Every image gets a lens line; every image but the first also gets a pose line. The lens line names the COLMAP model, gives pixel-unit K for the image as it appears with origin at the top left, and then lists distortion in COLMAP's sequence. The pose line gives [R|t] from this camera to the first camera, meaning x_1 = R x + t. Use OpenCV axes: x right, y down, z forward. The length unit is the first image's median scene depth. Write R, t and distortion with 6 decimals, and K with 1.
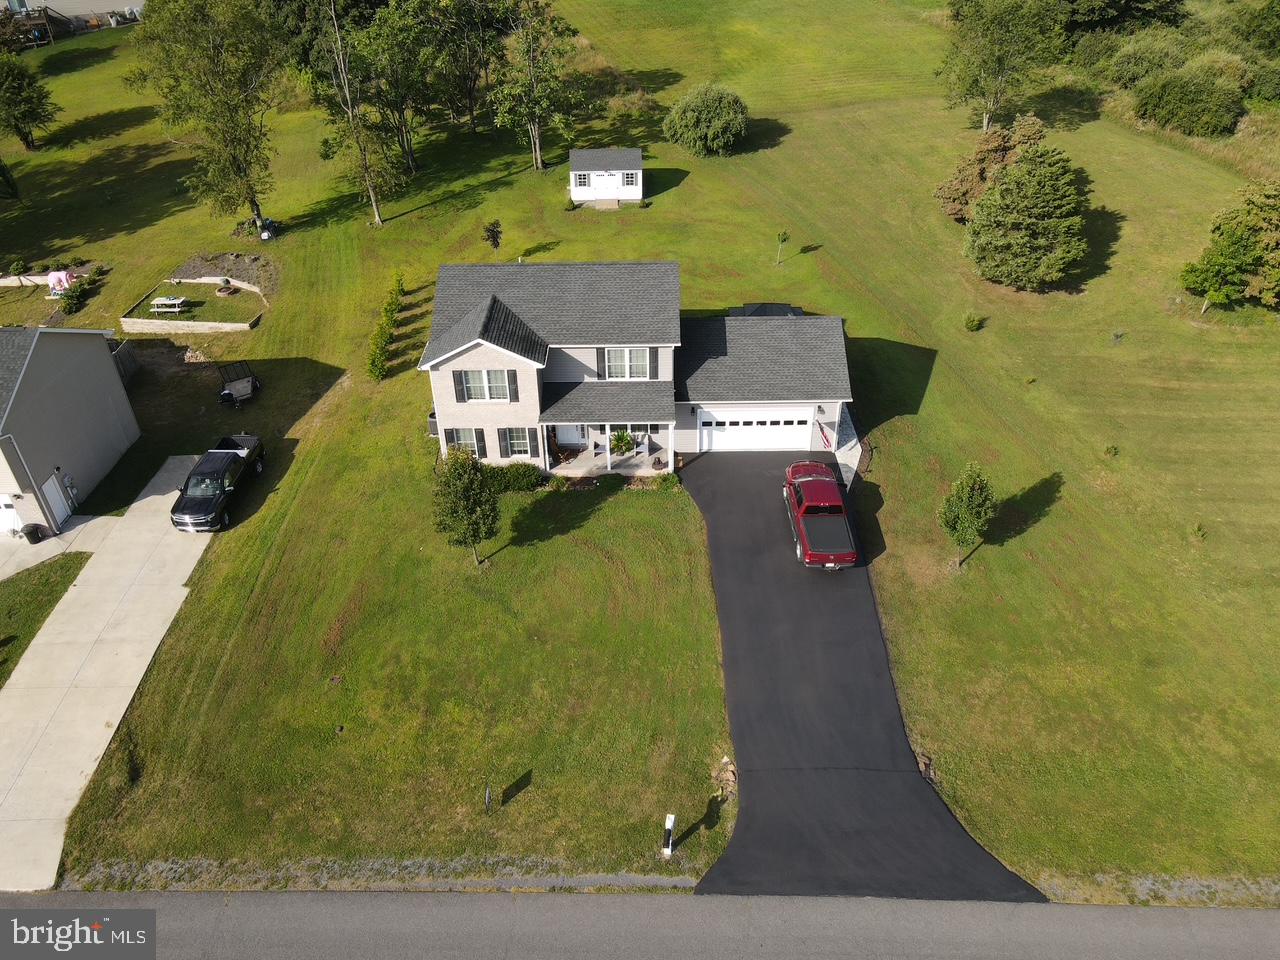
lens RADIAL K [[938.6, 0, 637.6], [0, 938.6, 482.3], [0, 0, 1]] dist [0.005429, 0.012548]
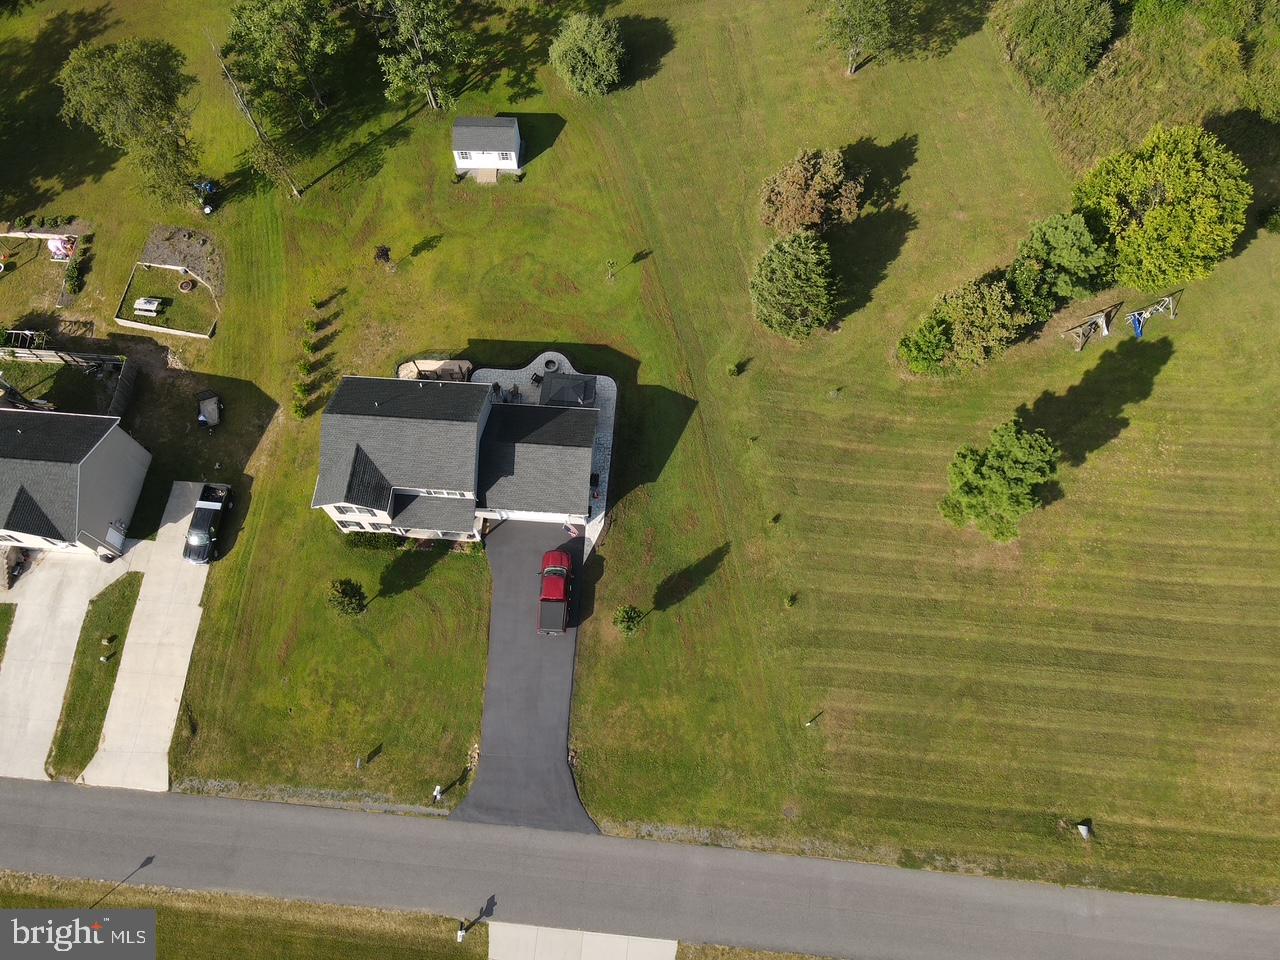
lens RADIAL K [[938.6, 0, 637.6], [0, 938.6, 482.3], [0, 0, 1]] dist [0.005429, 0.012548]
pose [[0.997295, 0.064274, -0.035668, 0.367754], [-0.036168, 0.851487, 0.523126, -0.976425], [0.063994, -0.520421, 0.851509, -0.320623]]
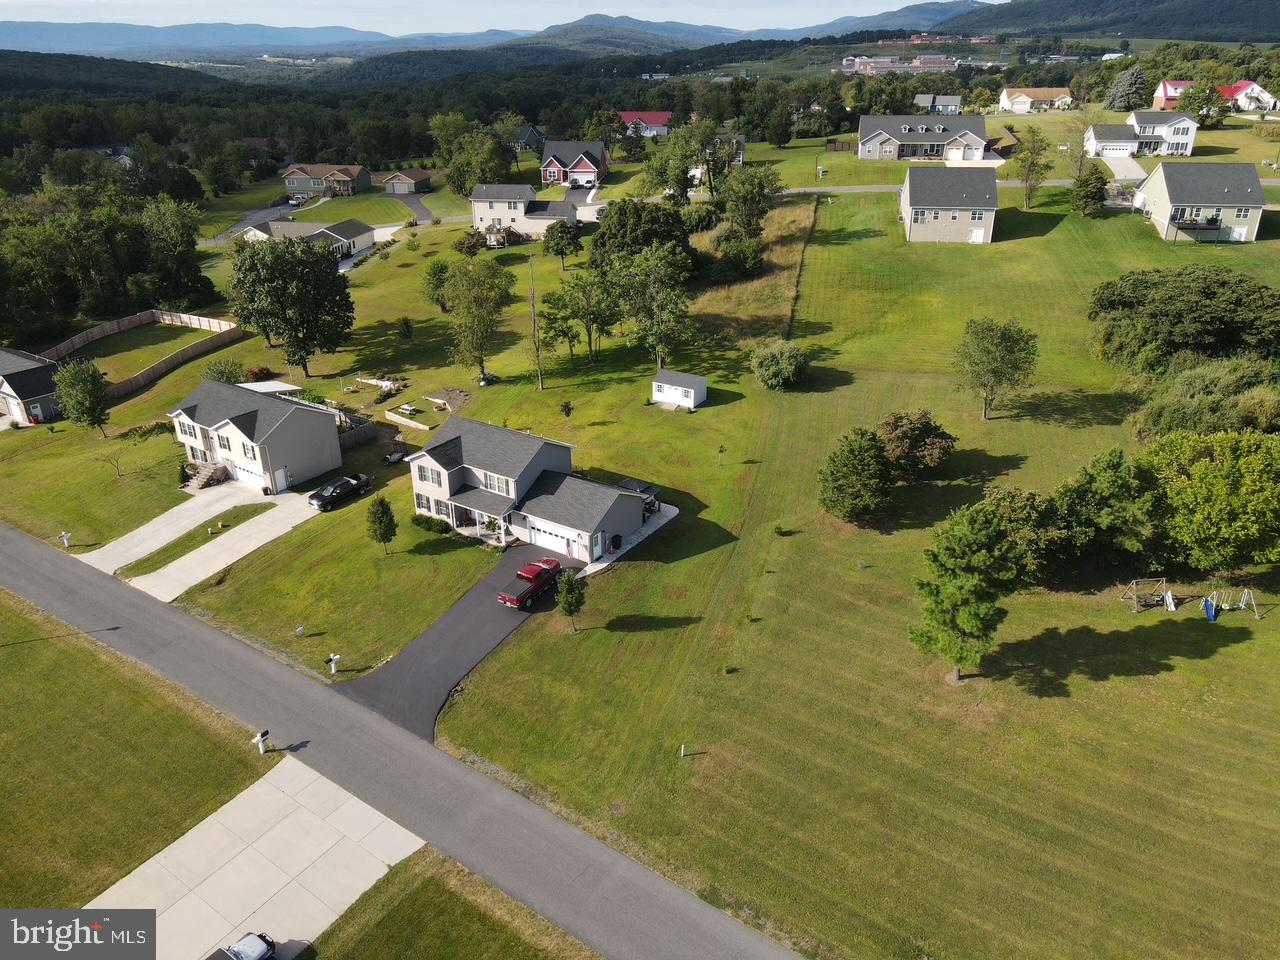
lens RADIAL K [[942.8, 0, 636.4], [0, 942.8, 480.3], [0, 0, 1]] dist [0.001590, 0.004806]
pose [[0.834275, 0.240181, -0.496285, 1.174544], [-0.318925, 0.944478, -0.079039, -0.071740], [0.449746, 0.224218, 0.864555, -0.535824]]
